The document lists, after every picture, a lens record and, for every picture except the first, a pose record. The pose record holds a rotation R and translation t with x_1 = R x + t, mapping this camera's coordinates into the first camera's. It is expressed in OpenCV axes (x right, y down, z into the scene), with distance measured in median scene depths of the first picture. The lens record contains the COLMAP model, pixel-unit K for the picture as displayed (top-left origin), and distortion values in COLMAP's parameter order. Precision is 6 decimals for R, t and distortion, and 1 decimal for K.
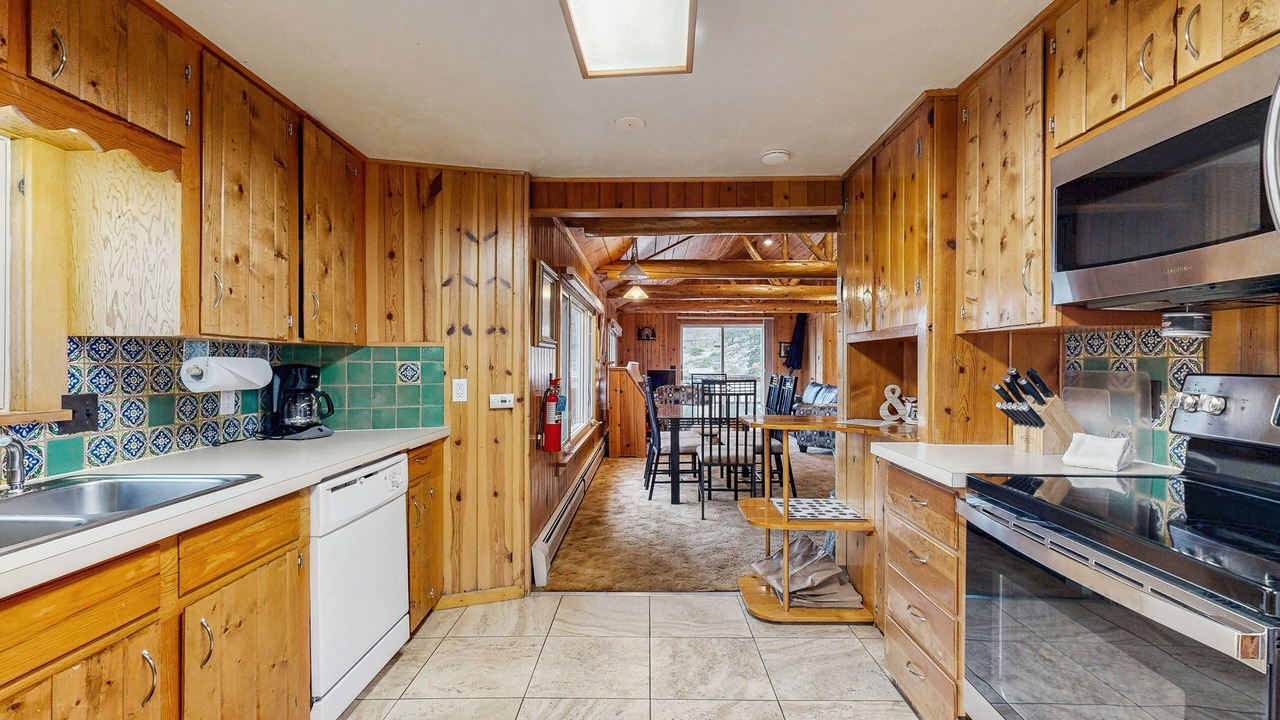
lens RADIAL K [[556.5, 0, 639.3], [0, 556.5, 361.8], [0, 0, 1]] dist [-0.002125, -0.000092]
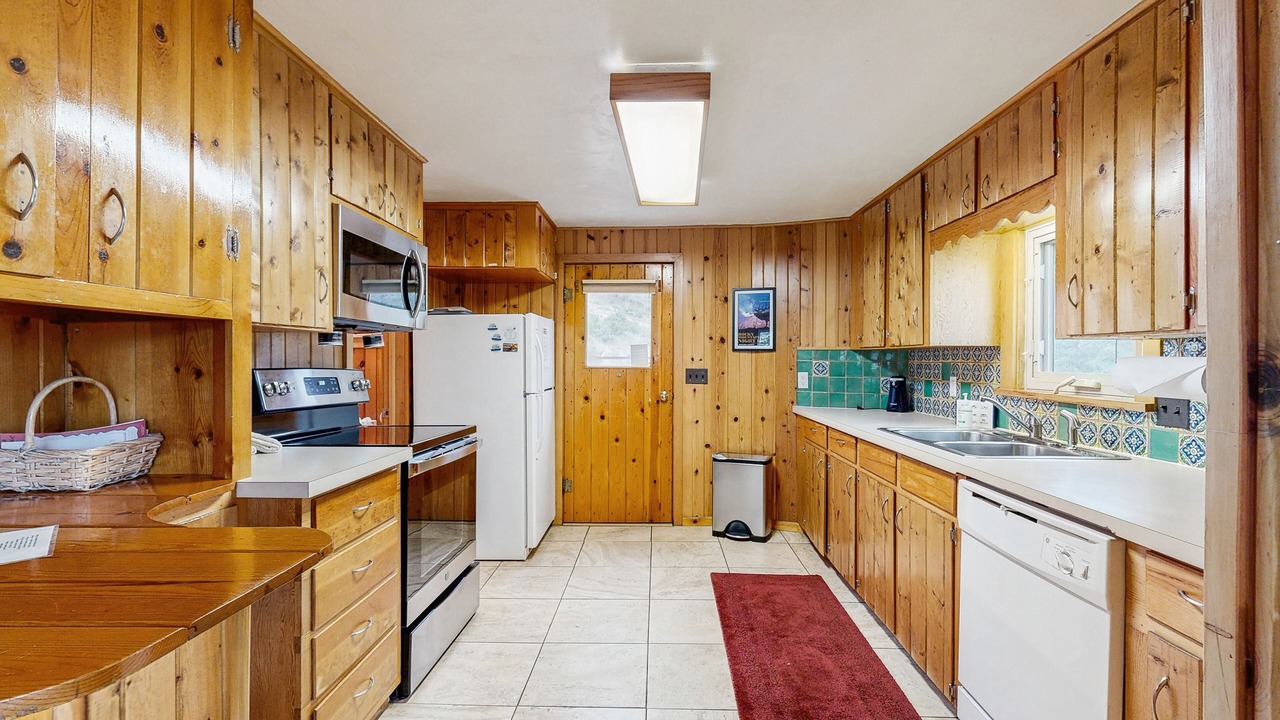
lens RADIAL K [[556.5, 0, 646.2], [0, 556.5, 361.5], [0, 0, 1]] dist [-0.002125, -0.000092]
pose [[-0.999996, -0.001282, 0.002613, 0.013029], [-0.001281, 0.999999, 0.000598, -0.000643], [-0.002614, 0.000595, -0.999996, 1.515981]]
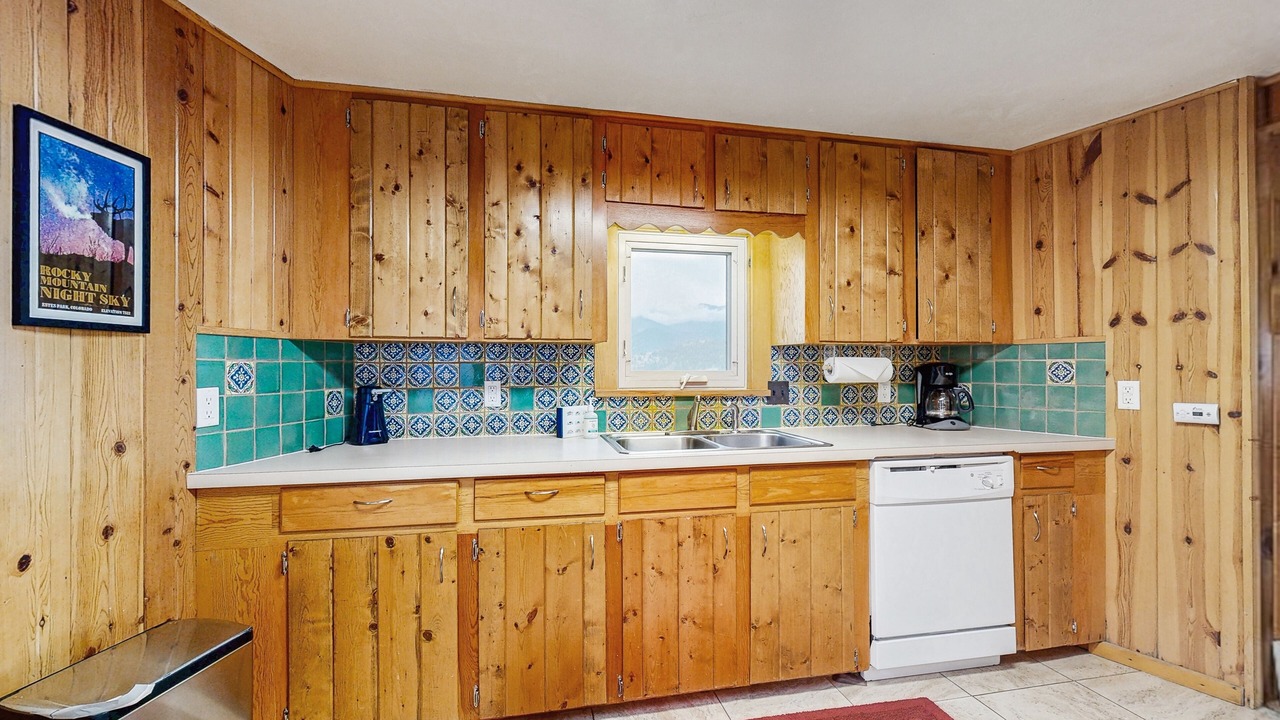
lens RADIAL K [[556.5, 0, 643.1], [0, 556.5, 361.7], [0, 0, 1]] dist [-0.002125, -0.000092]
pose [[0.229769, -0.003809, -0.973238, 0.361008], [0.003859, 0.999988, -0.003003, 0.003661], [0.973238, -0.003066, 0.229781, 0.171008]]
